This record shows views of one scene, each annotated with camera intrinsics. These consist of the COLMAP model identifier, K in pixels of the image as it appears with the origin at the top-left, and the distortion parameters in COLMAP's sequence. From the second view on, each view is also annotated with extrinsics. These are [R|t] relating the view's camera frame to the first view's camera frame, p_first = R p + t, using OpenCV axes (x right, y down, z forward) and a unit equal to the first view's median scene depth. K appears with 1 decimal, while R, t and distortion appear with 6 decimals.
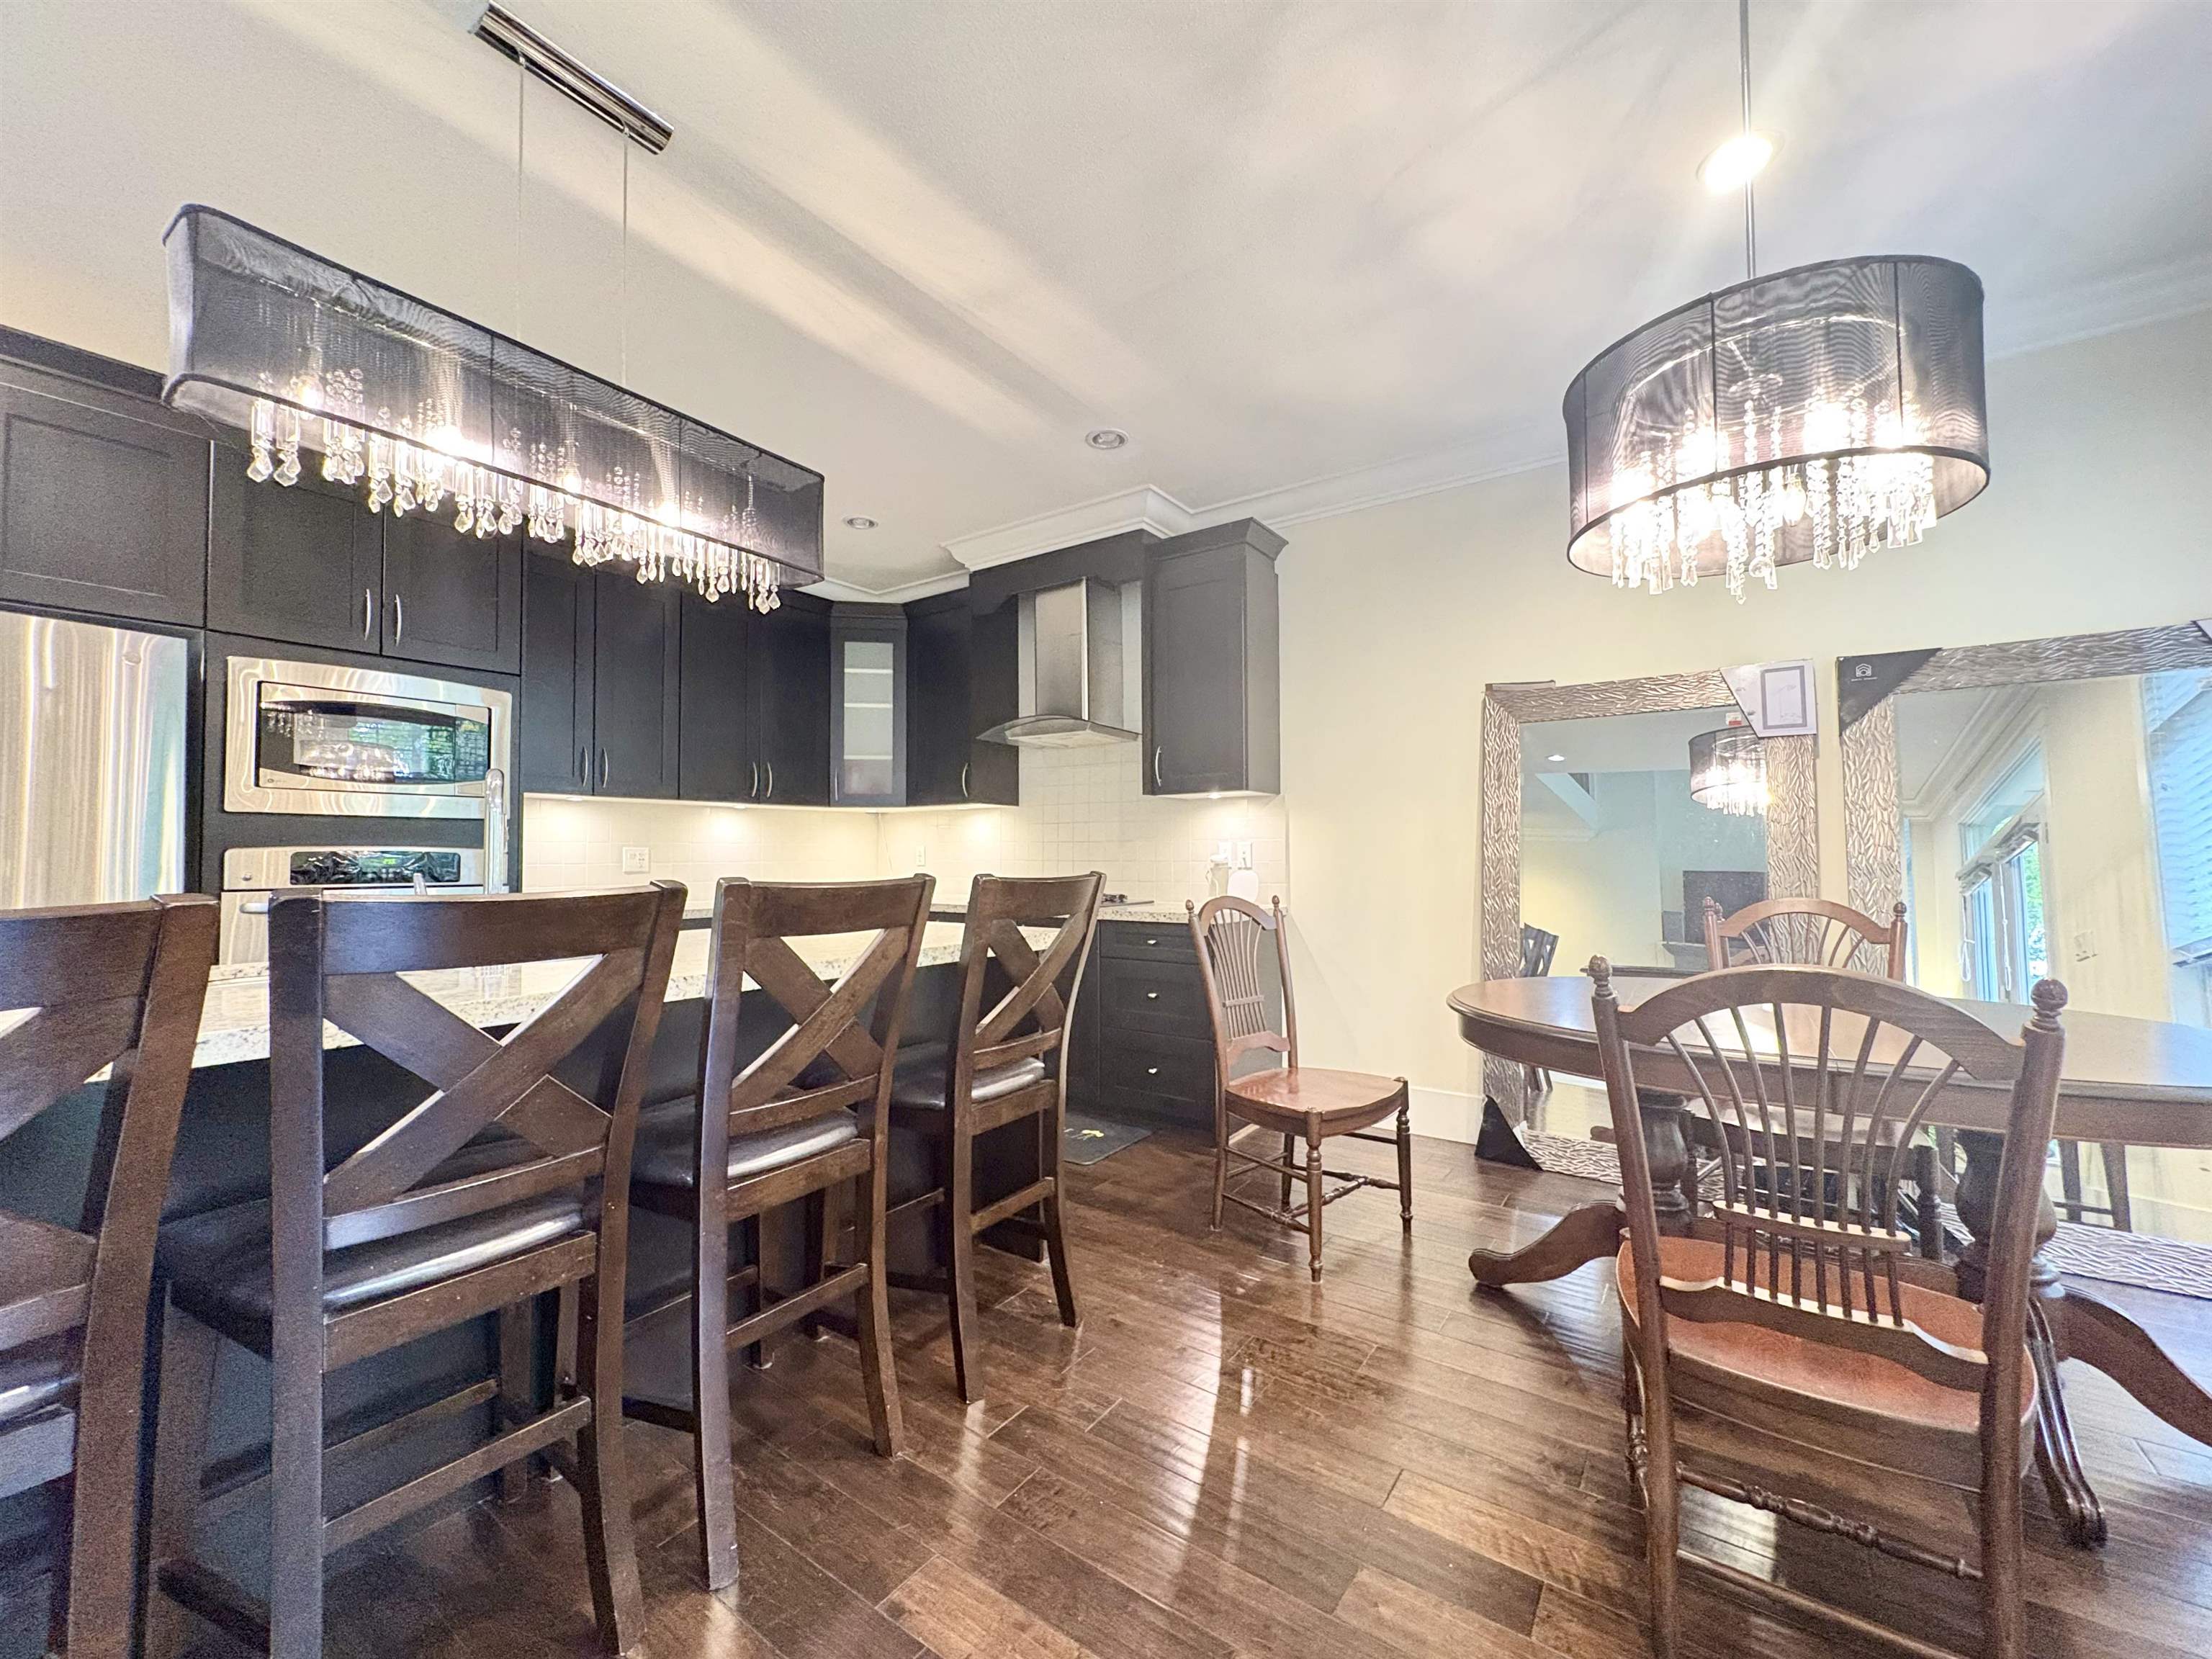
lens RADIAL K [[879.0, 0, 1103.6], [0, 879.0, 827.8], [0, 0, 1]] dist [-0.000456, 0.000186]
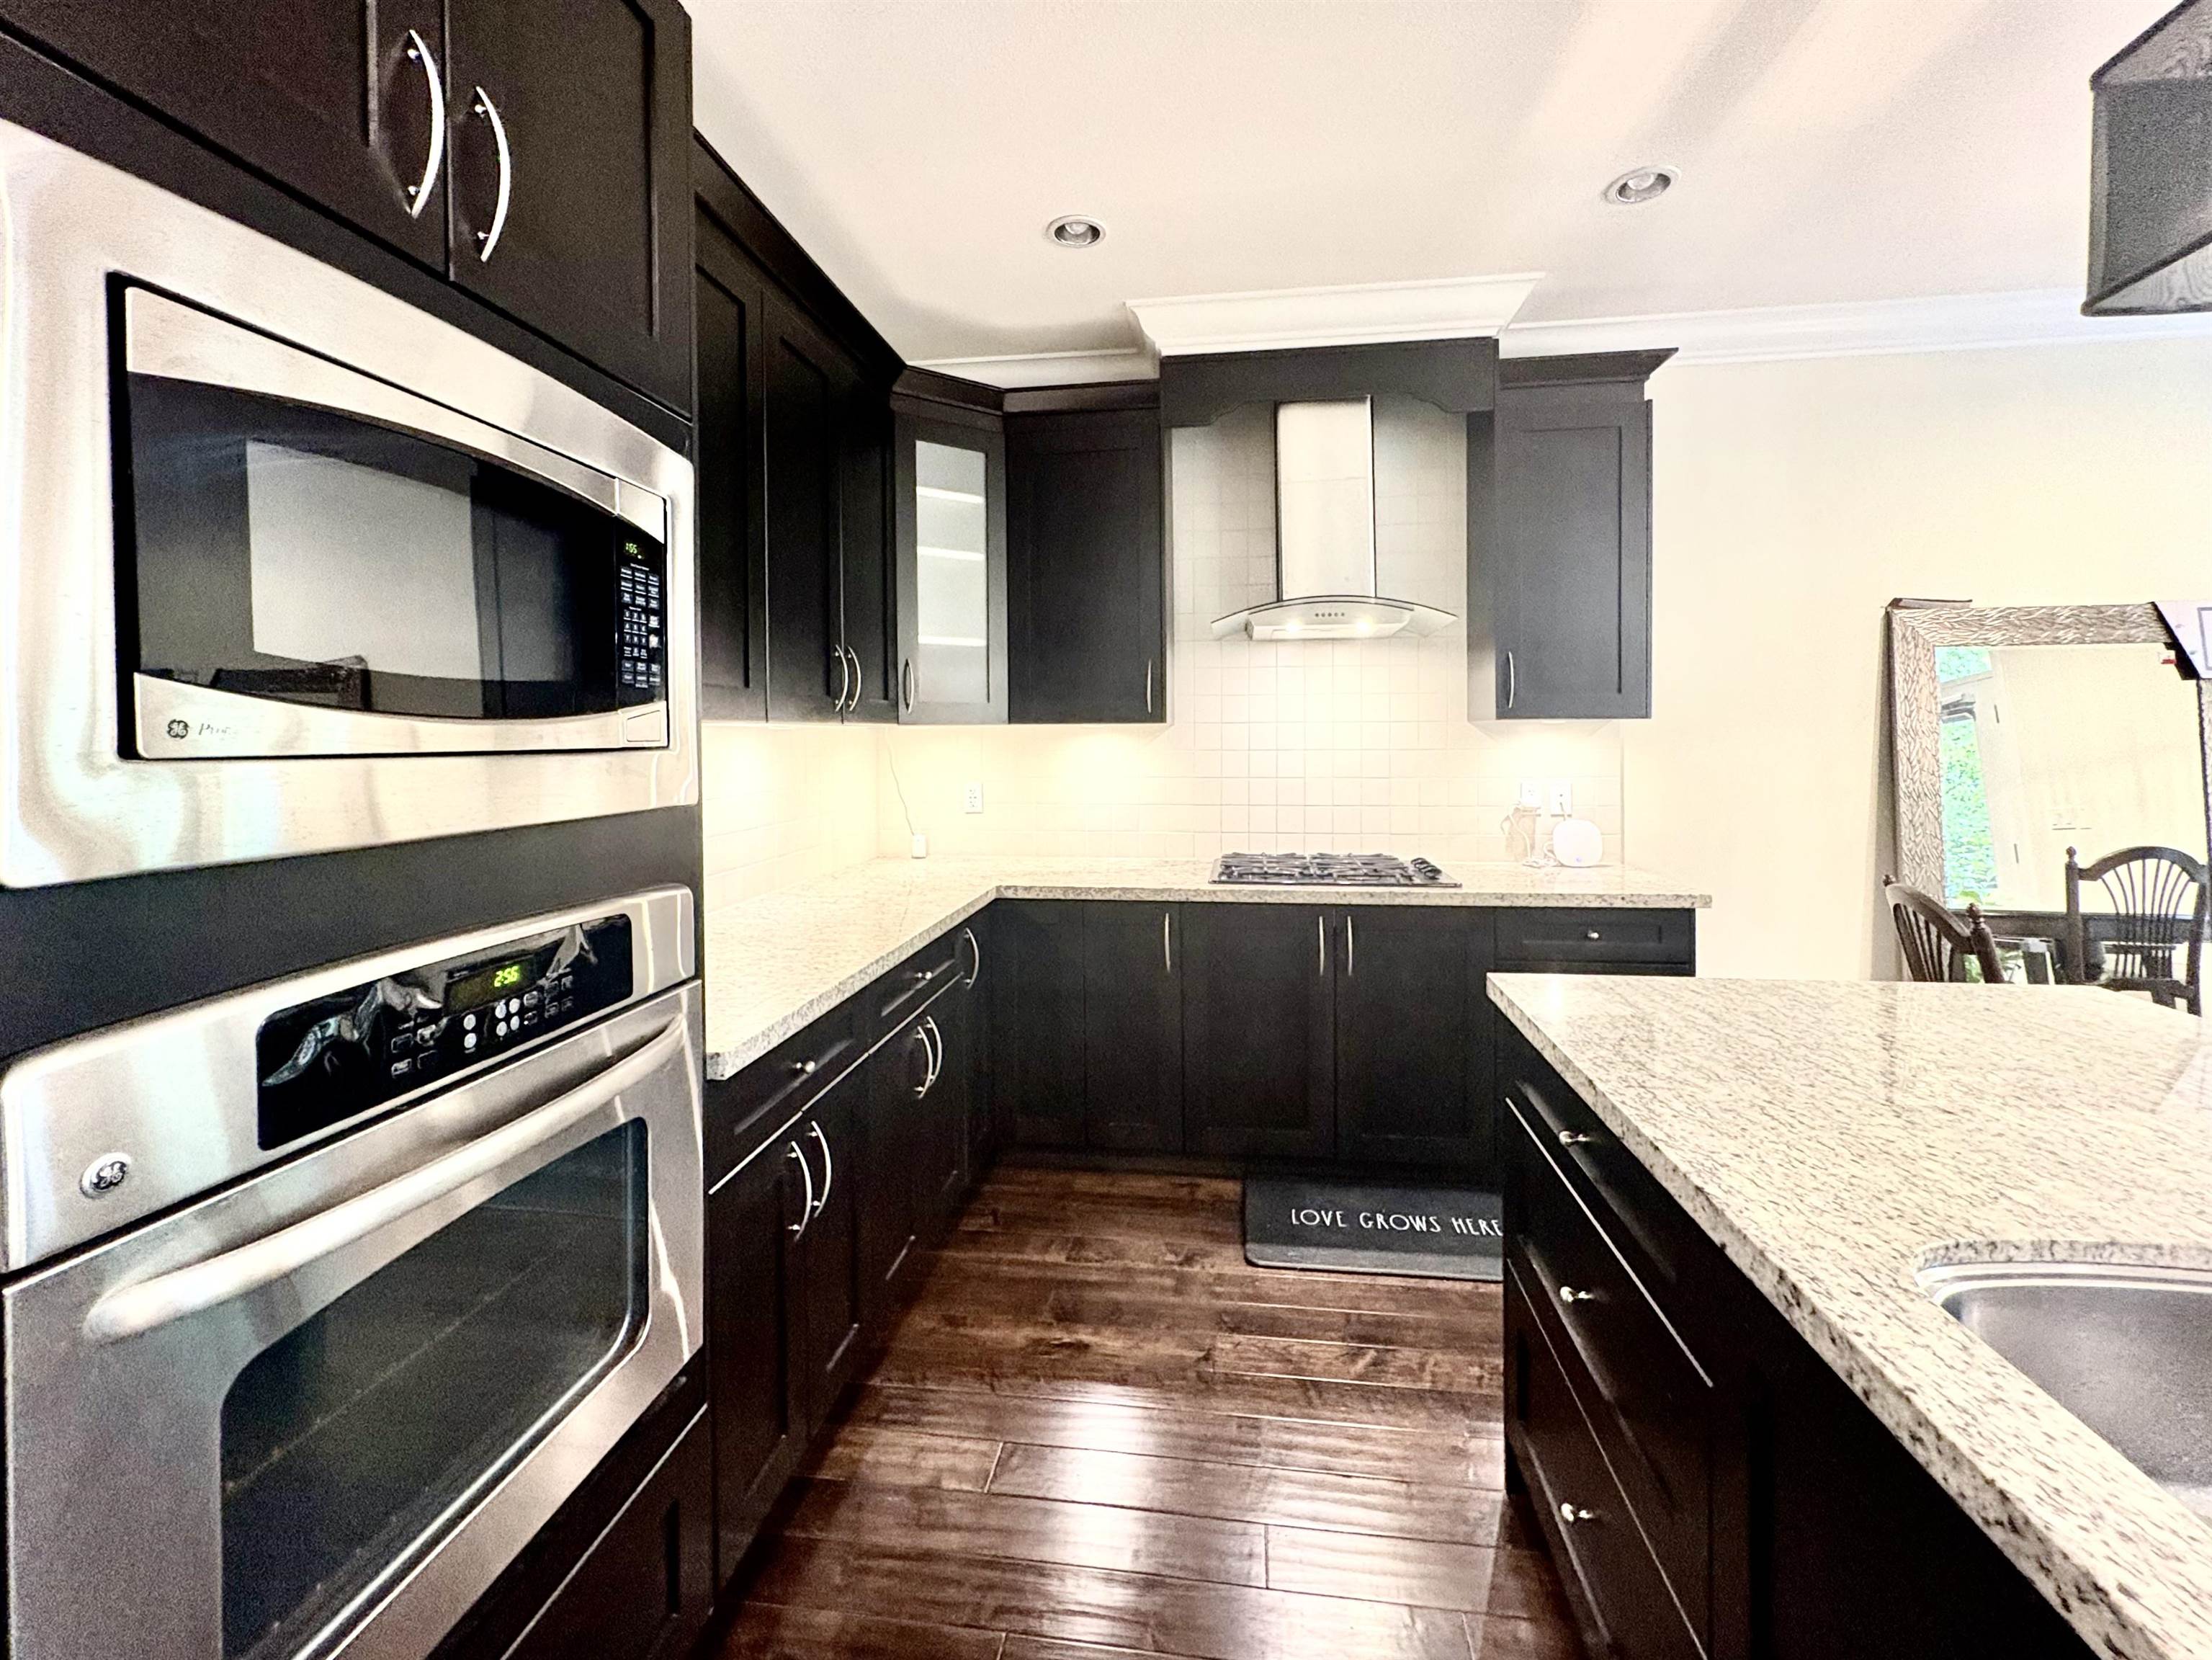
lens RADIAL K [[944.2, 0, 1111.5], [0, 944.2, 756.1], [0, 0, 1]] dist [-0.001341, -0.000028]
pose [[0.890230, -0.011883, 0.455357, -0.666115], [-0.011522, 0.998752, 0.048589, -0.048557], [-0.455366, -0.048502, 0.888982, 0.528499]]
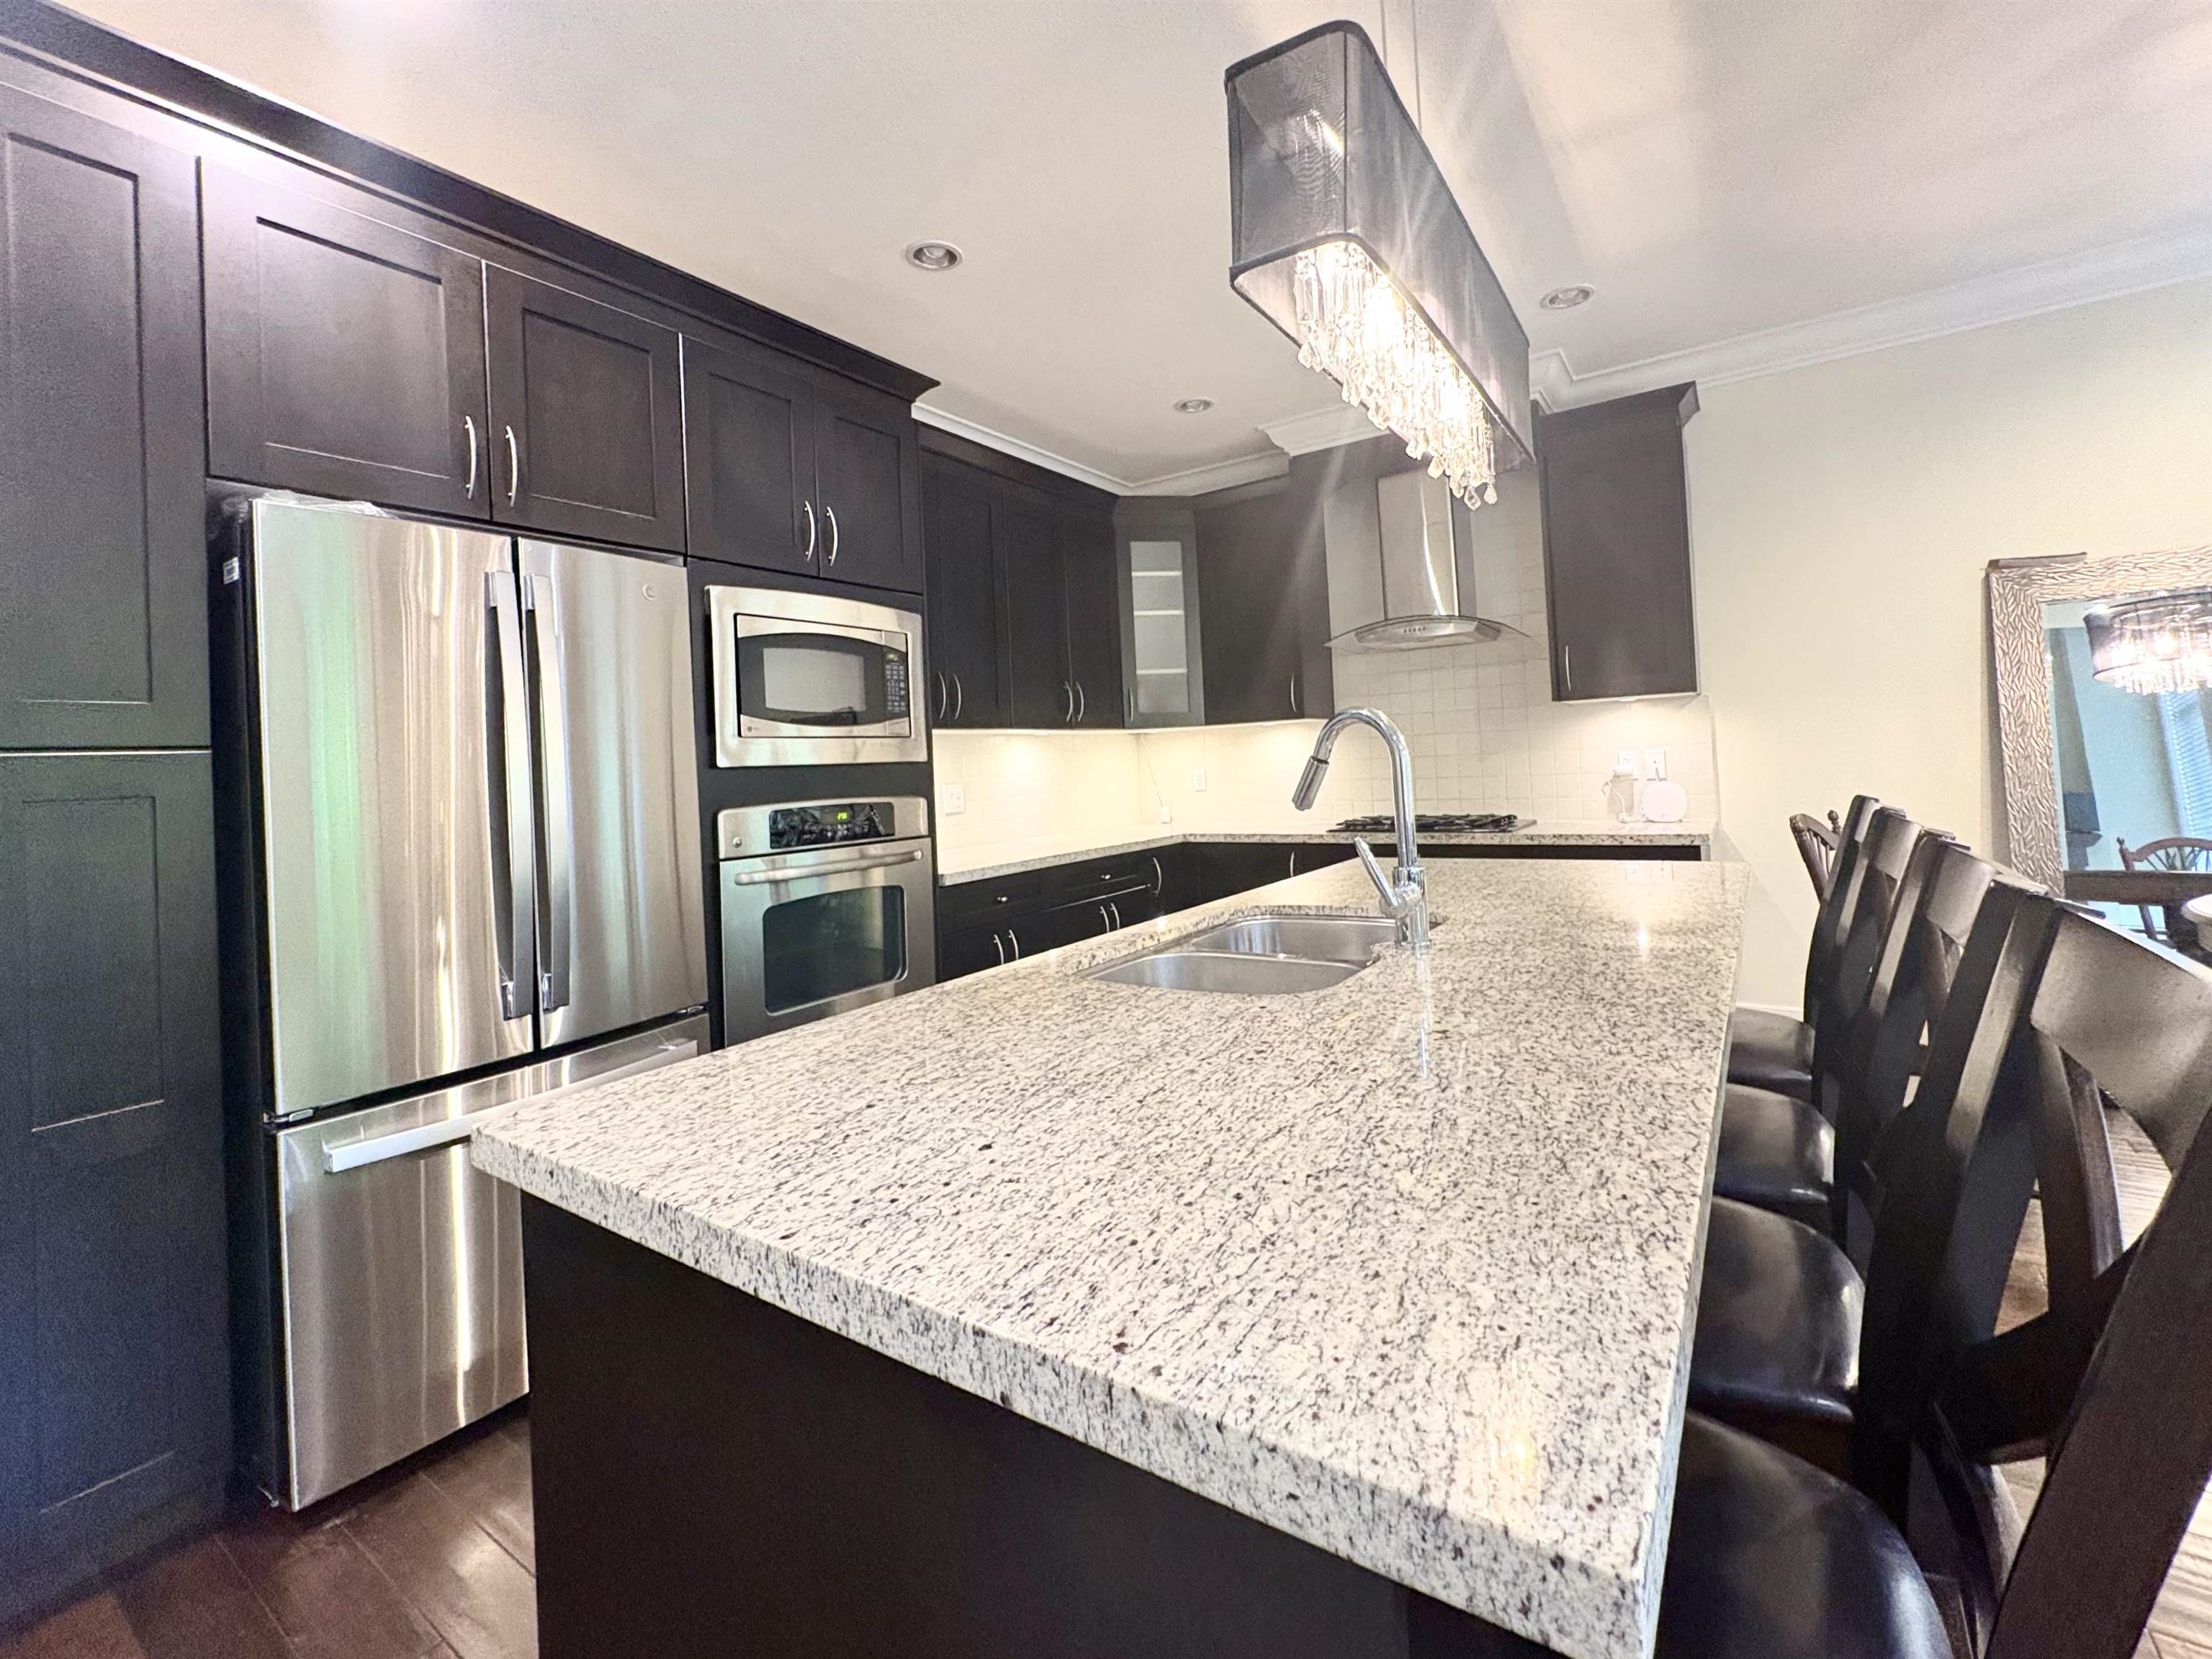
lens RADIAL K [[950.0, 0, 1108.9], [0, 950.0, 748.2], [0, 0, 1]] dist [-0.001709, -0.000076]
pose [[0.999072, -0.040599, 0.014379, -0.482709], [0.040368, 0.999056, 0.016035, -0.028065], [-0.015016, -0.015440, 0.999768, 0.051310]]
